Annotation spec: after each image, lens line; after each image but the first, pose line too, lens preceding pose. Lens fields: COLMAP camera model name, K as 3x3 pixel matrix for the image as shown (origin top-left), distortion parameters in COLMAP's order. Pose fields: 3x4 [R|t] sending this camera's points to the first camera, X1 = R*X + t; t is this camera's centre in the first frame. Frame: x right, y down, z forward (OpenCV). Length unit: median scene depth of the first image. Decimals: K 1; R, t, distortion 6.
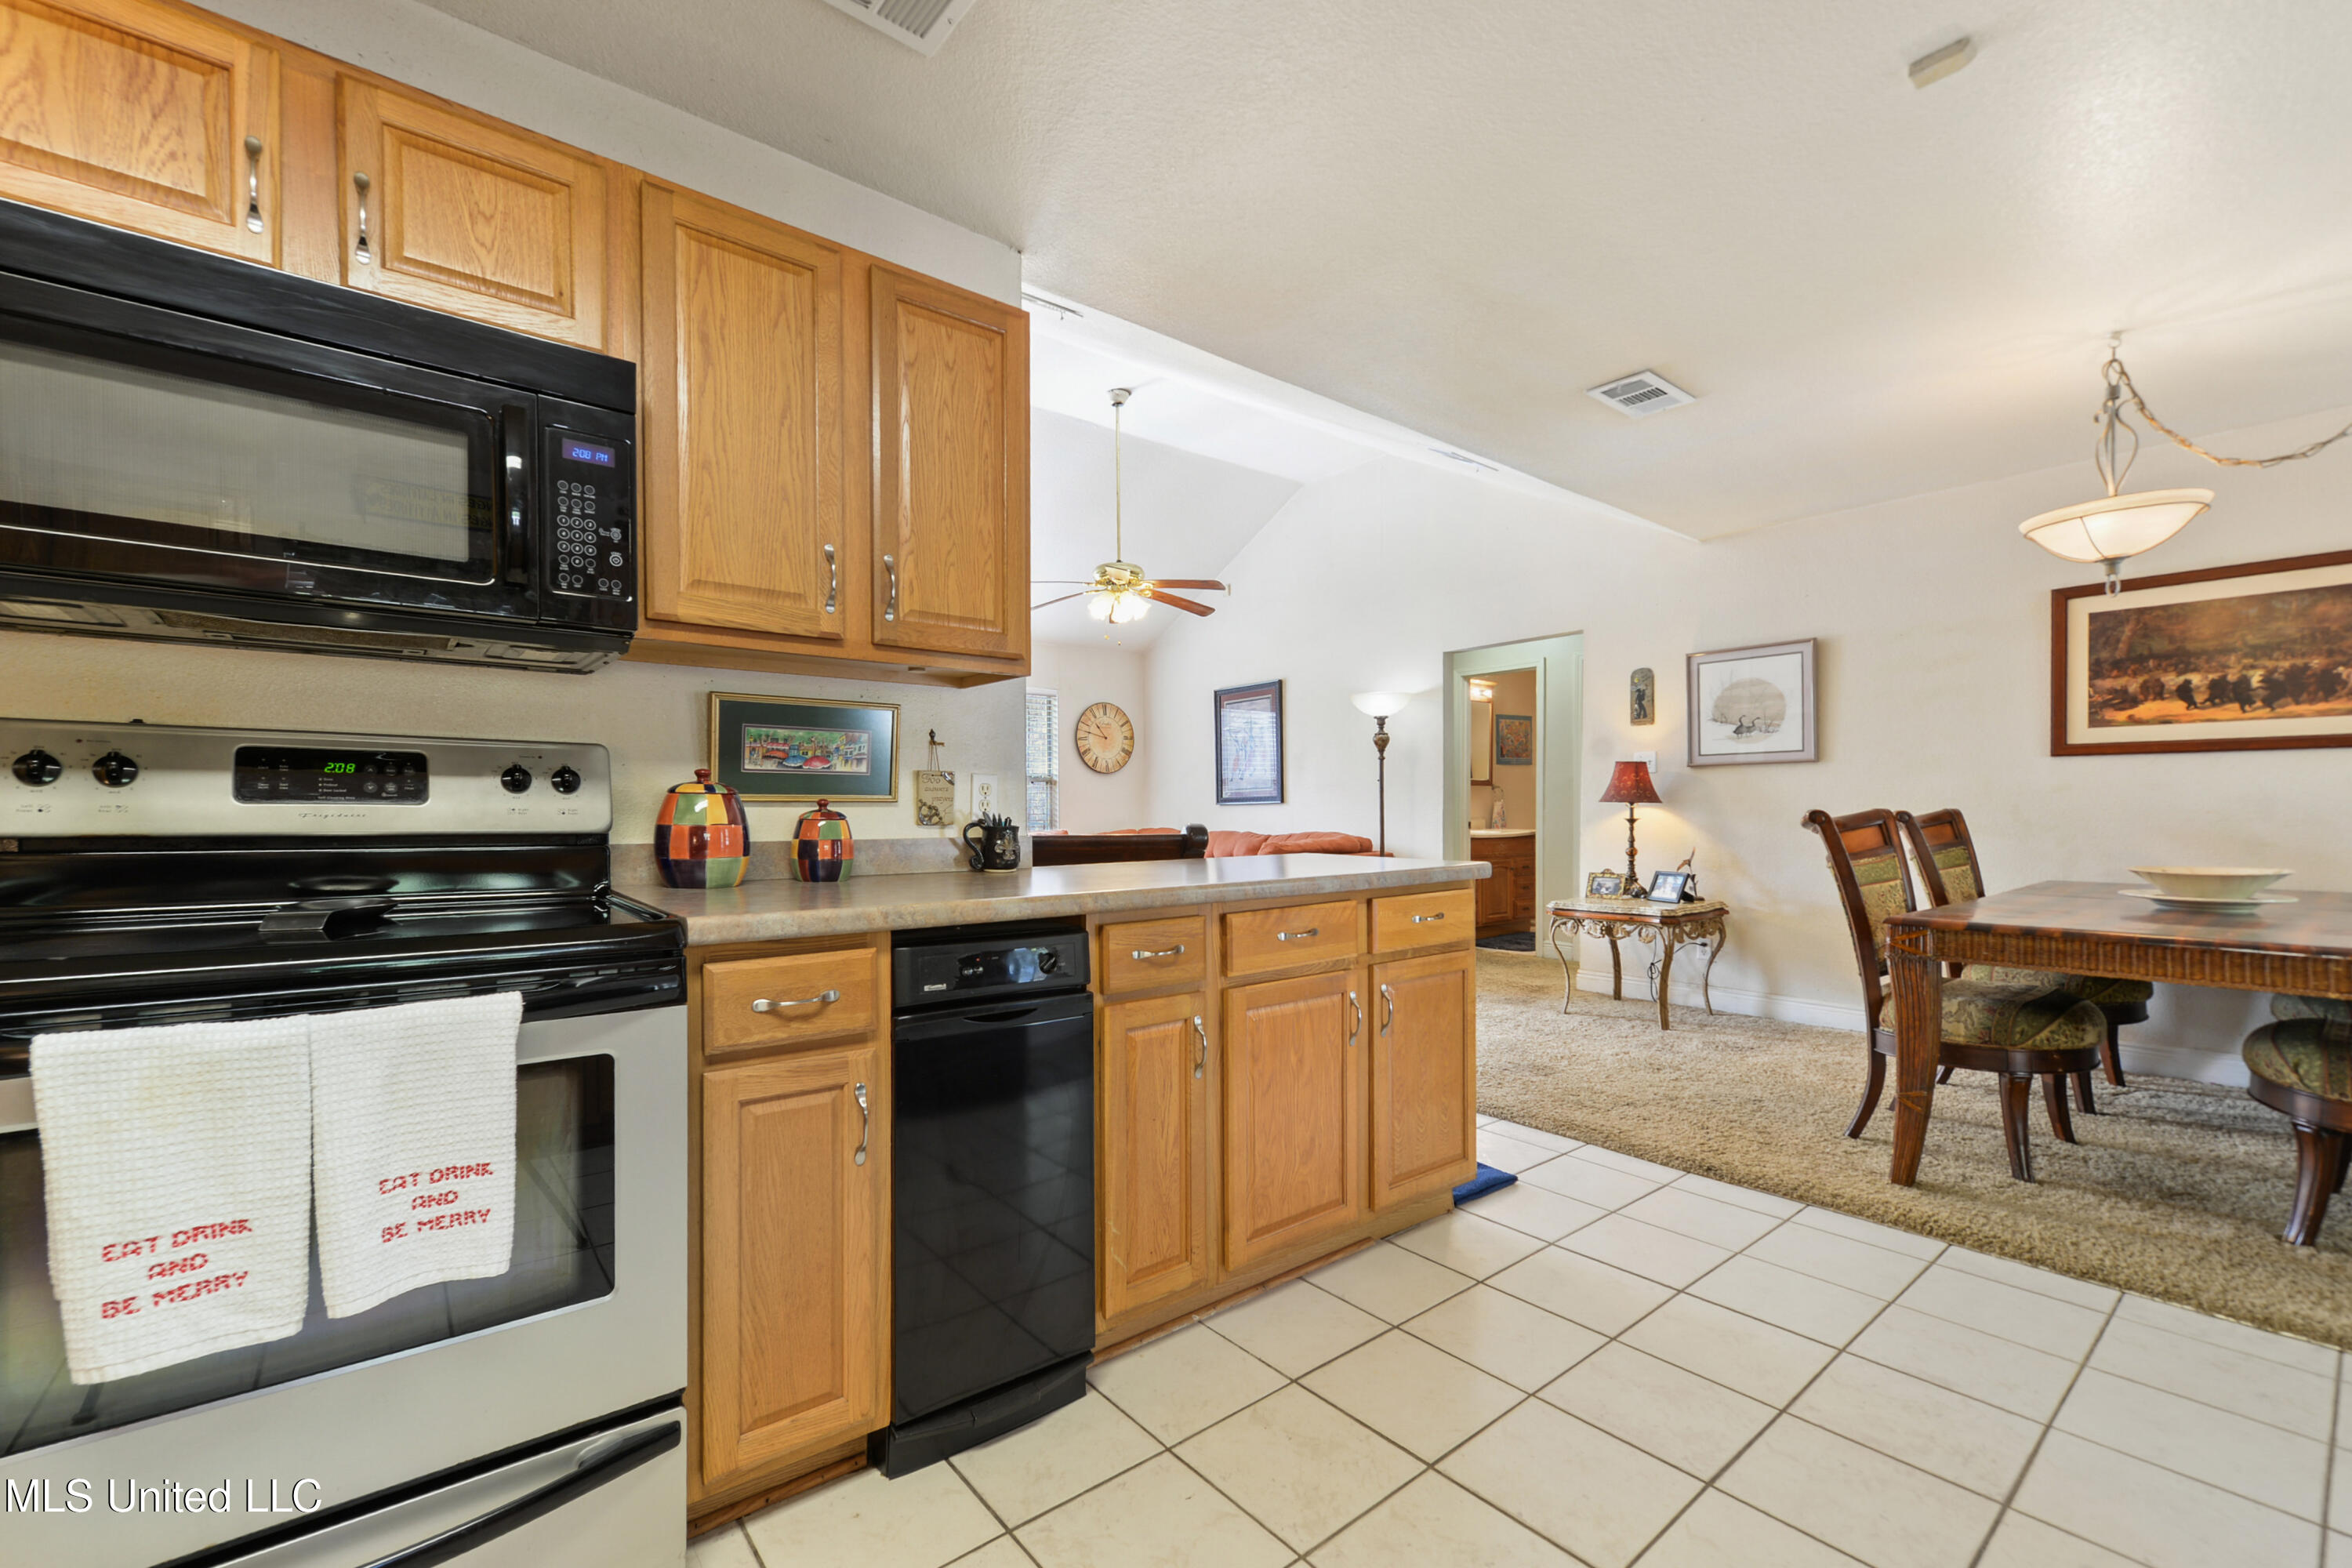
lens RADIAL K [[977.0, 0, 1168.5], [0, 977.0, 817.0], [0, 0, 1]] dist [0.006833, -0.000221]
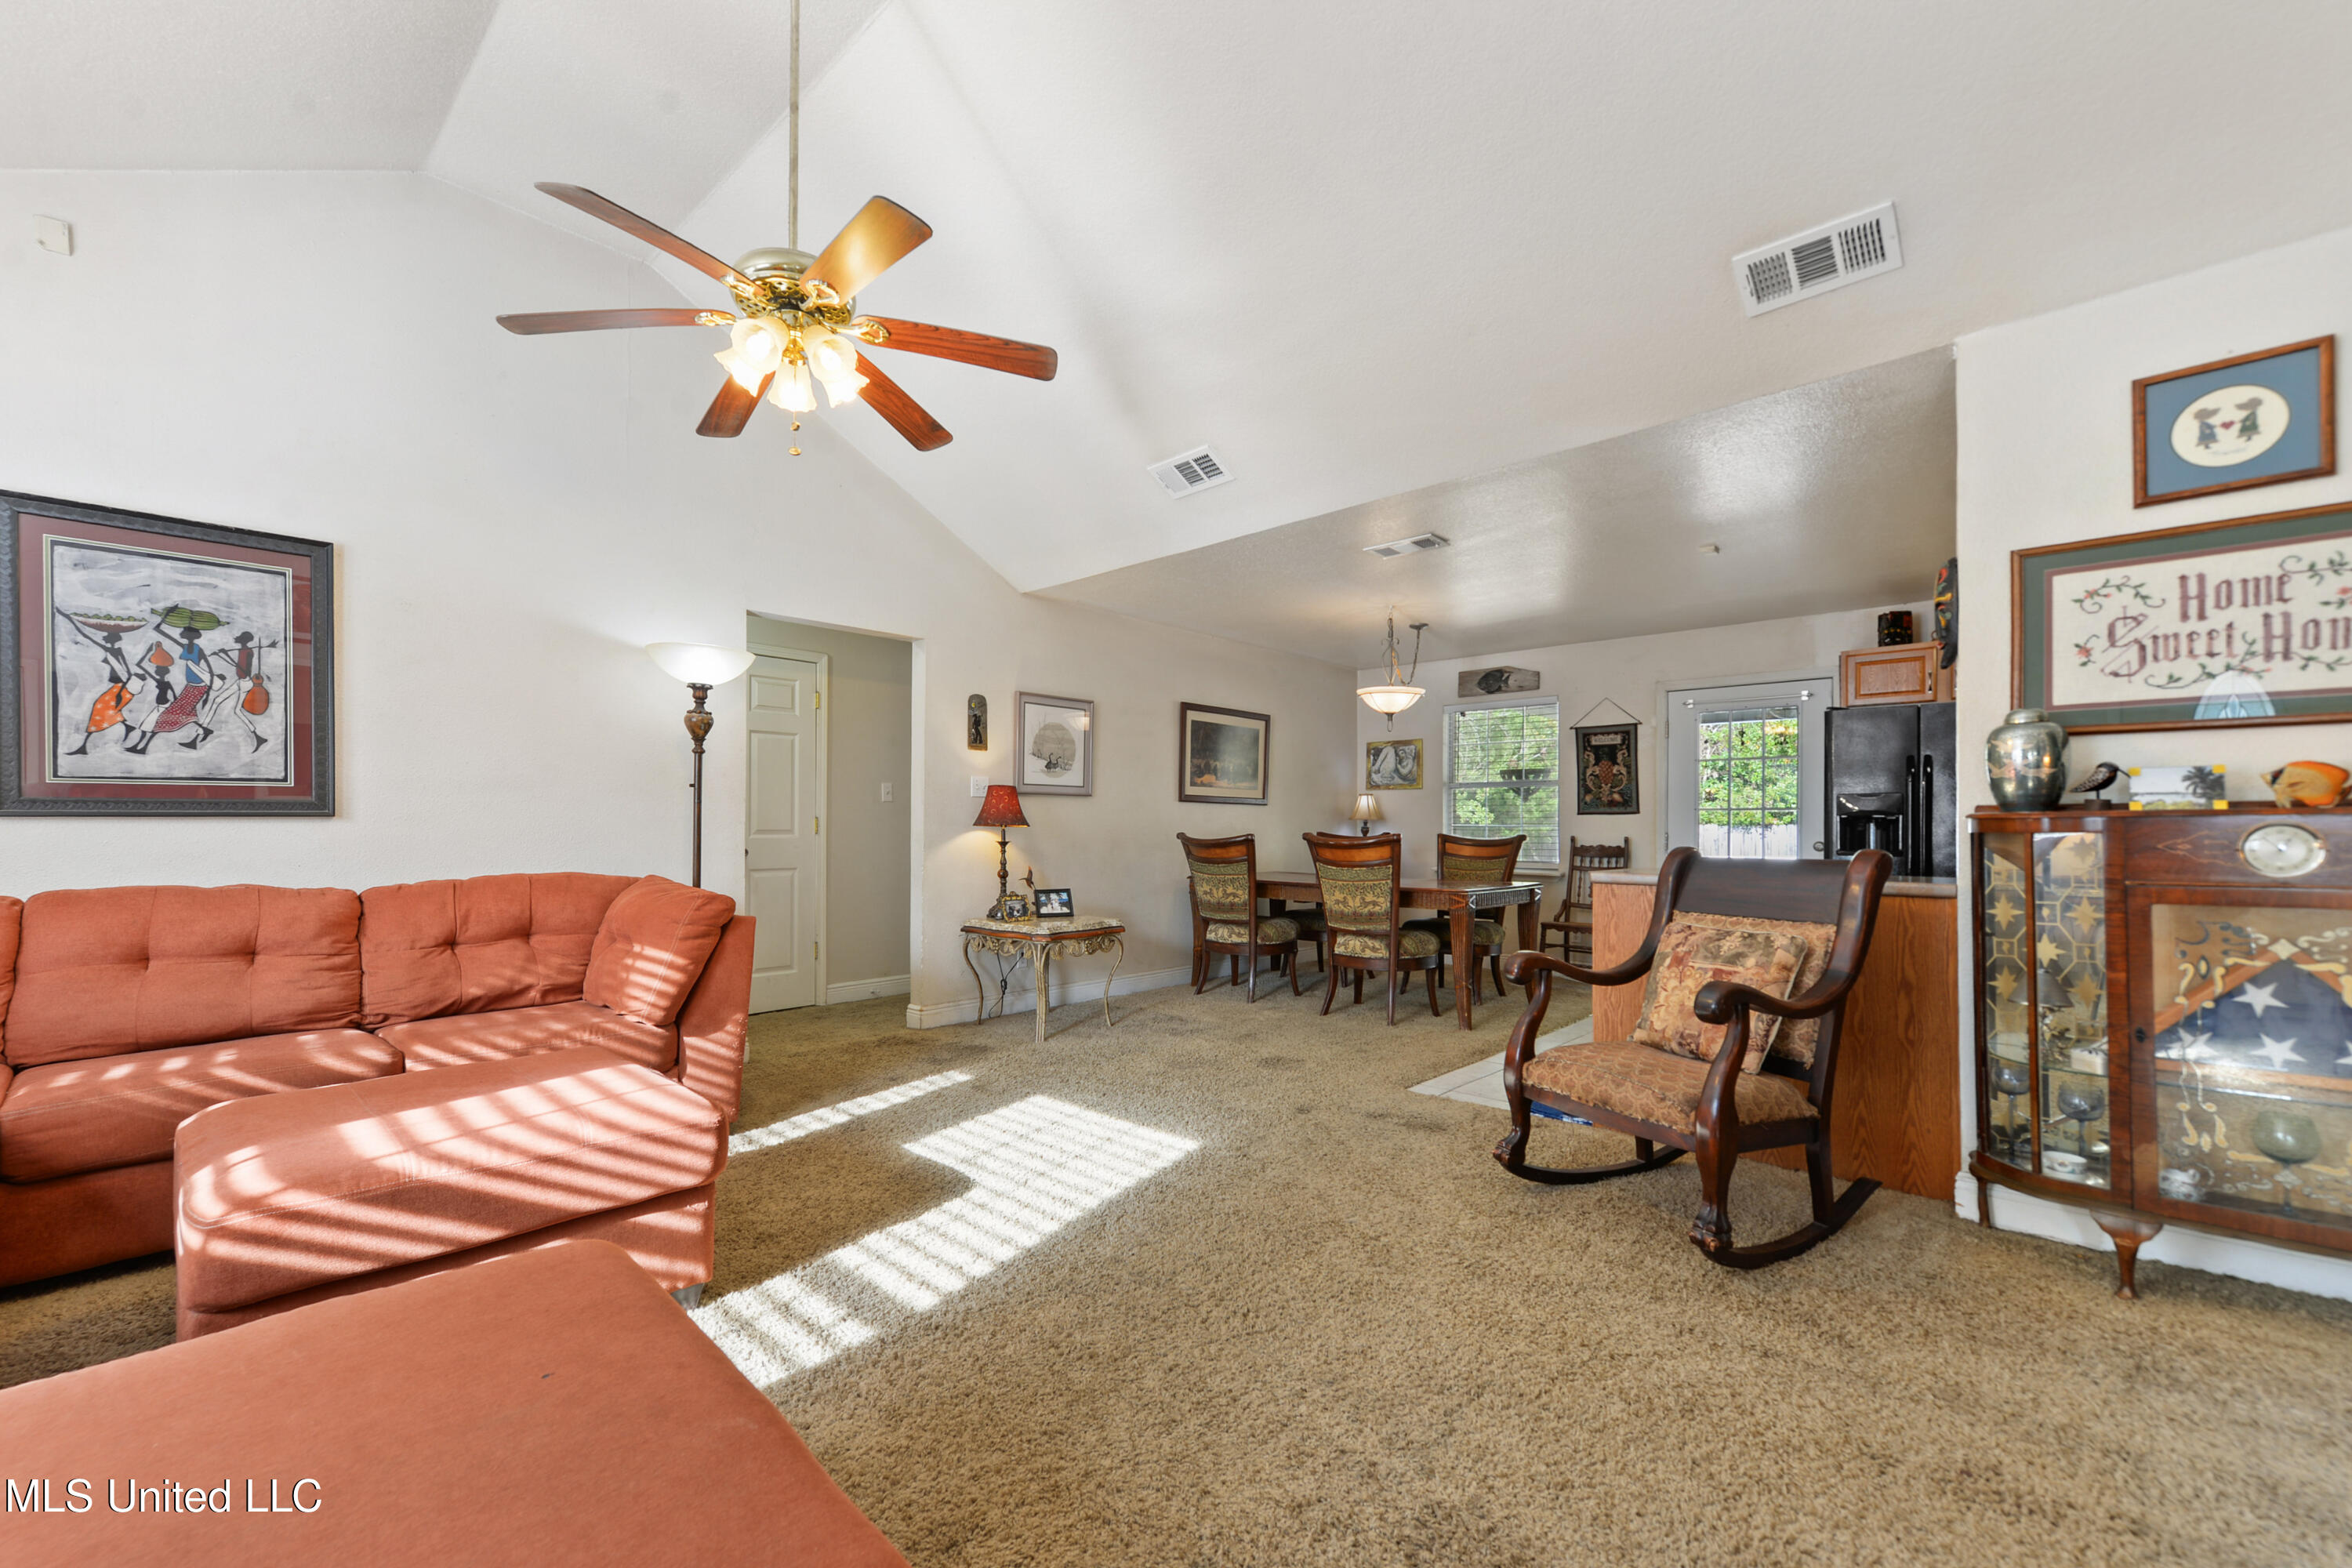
lens RADIAL K [[977.0, 0, 1168.5], [0, 977.0, 817.0], [0, 0, 1]] dist [0.006833, -0.000221]
pose [[-0.174897, 0.012988, 0.984501, -0.757550], [0.003572, 0.999915, -0.012557, -0.014993], [-0.984580, 0.001321, -0.174928, 1.355221]]
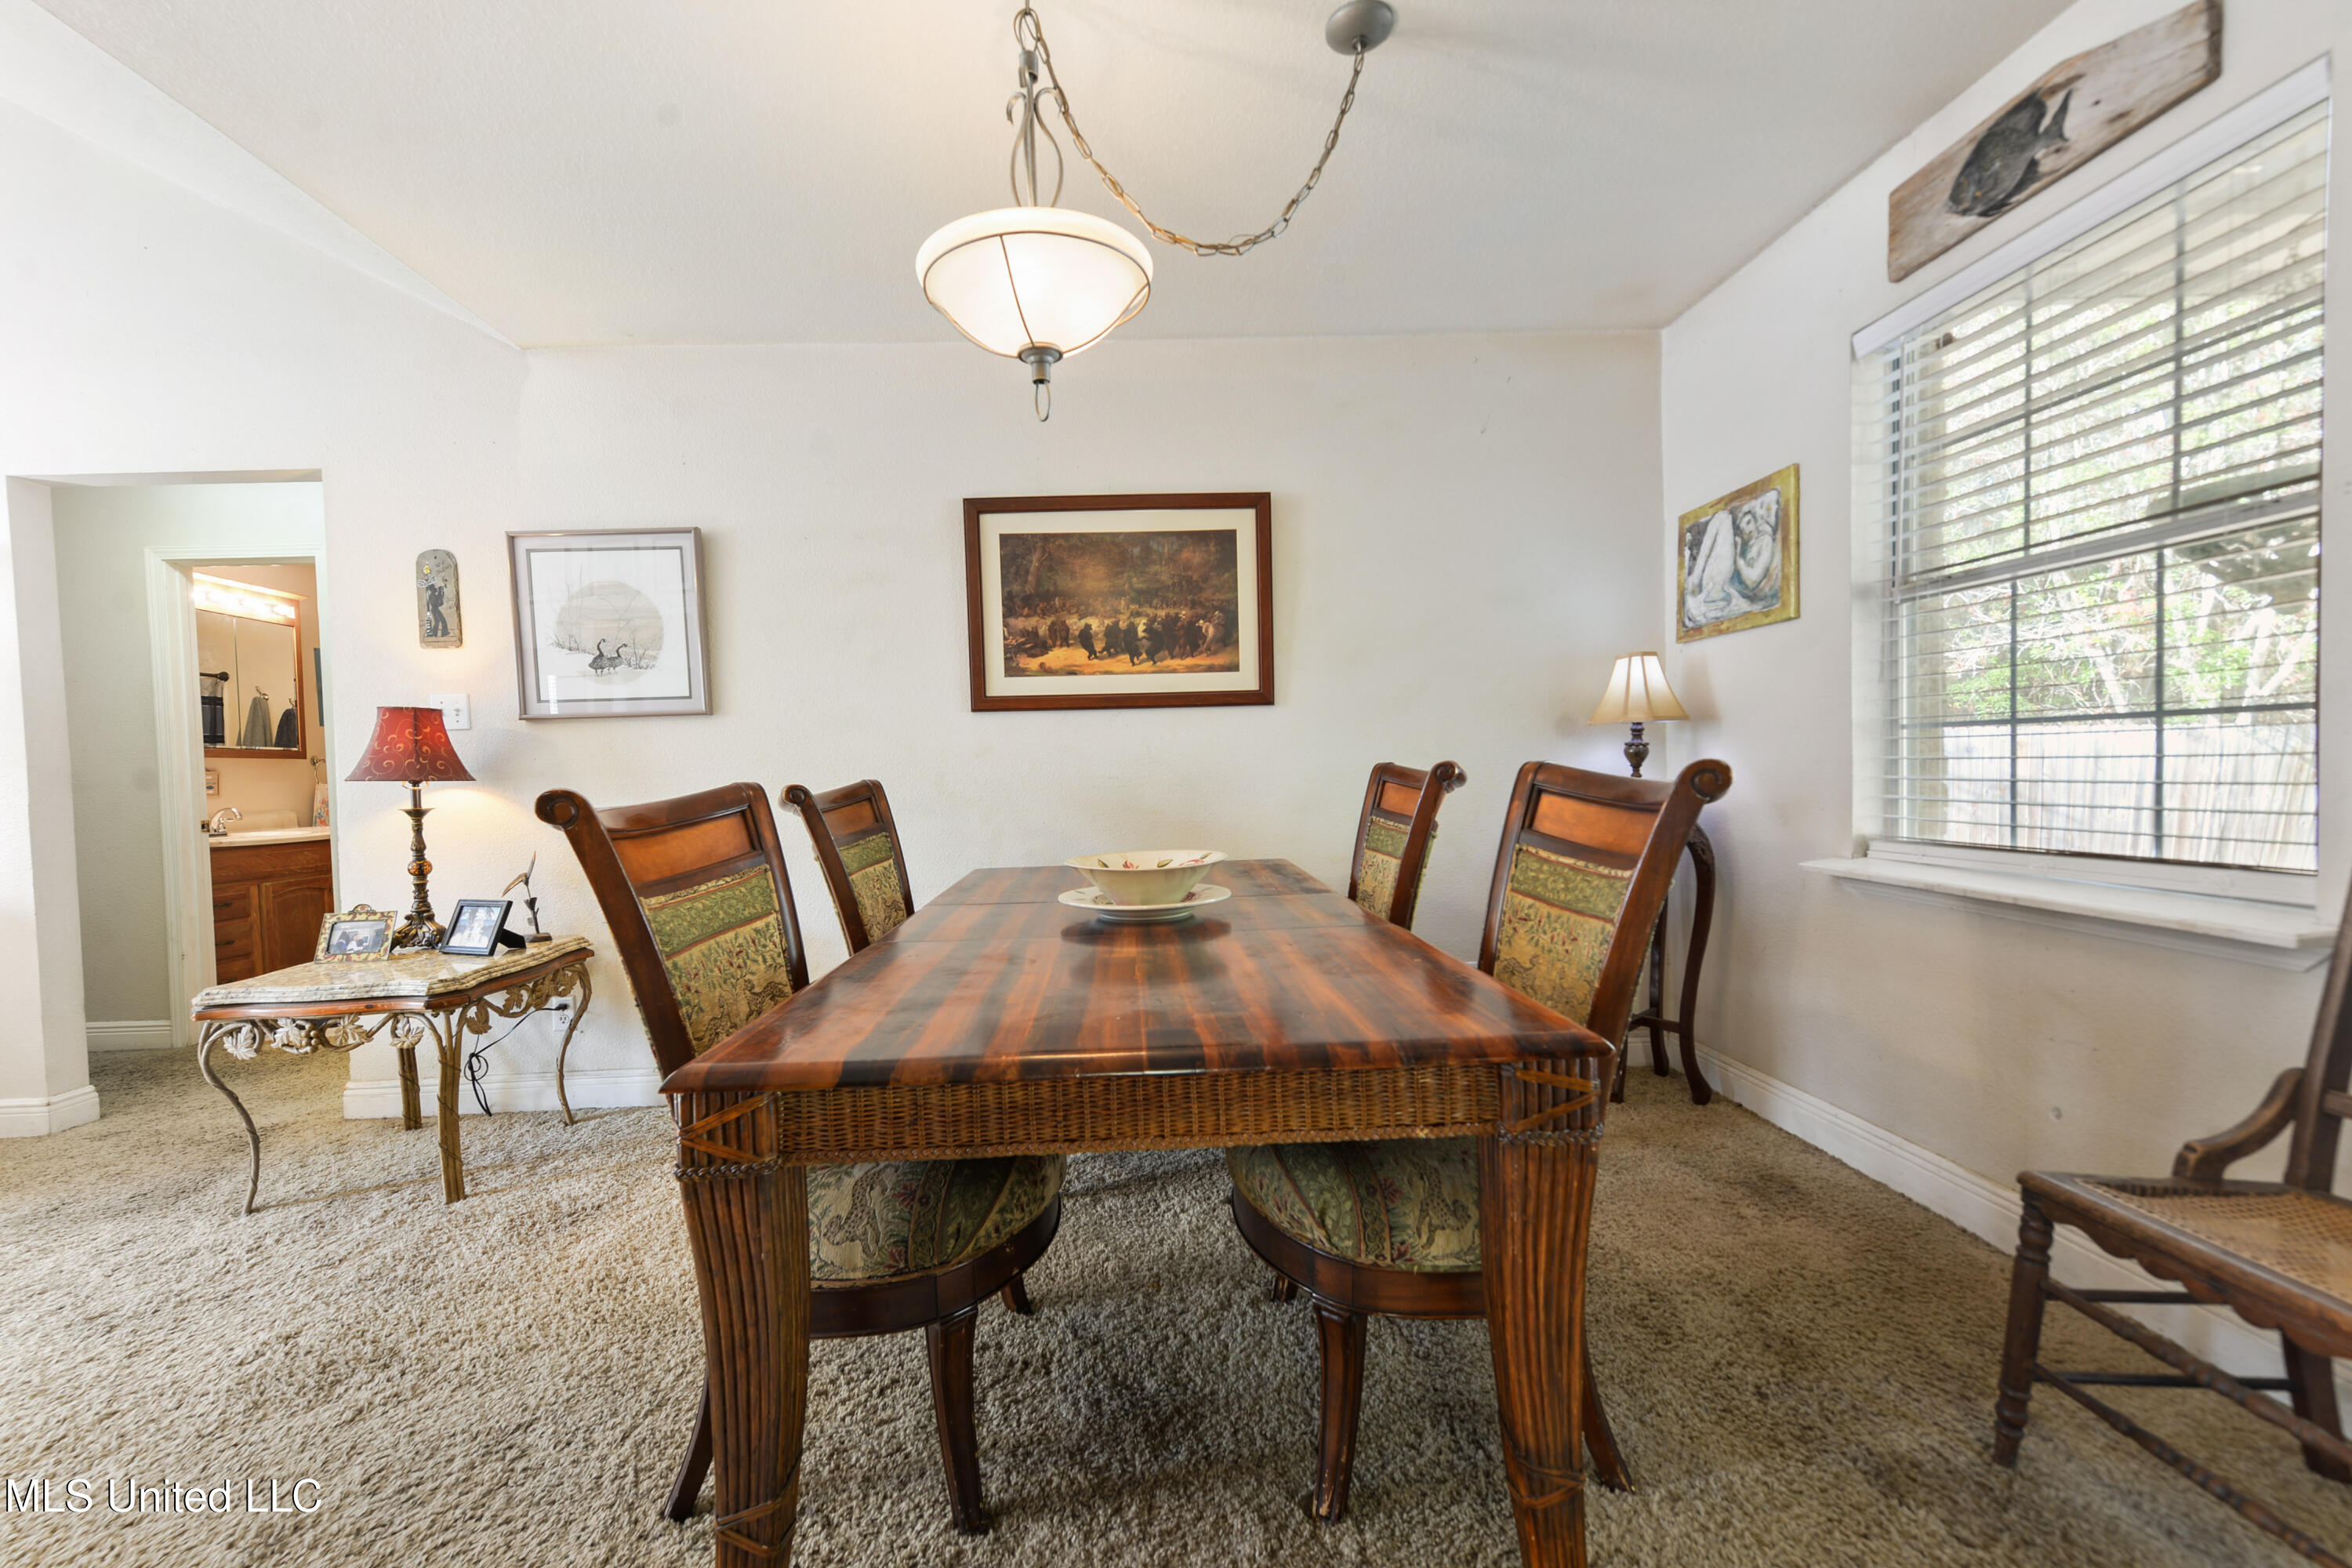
lens RADIAL K [[977.0, 0, 1168.5], [0, 977.0, 817.0], [0, 0, 1]] dist [0.006833, -0.000221]
pose [[0.594280, -0.050483, 0.802672, 0.367580], [0.032520, 0.998720, 0.038737, -0.002372], [-0.803600, 0.003082, 0.595161, 0.417072]]
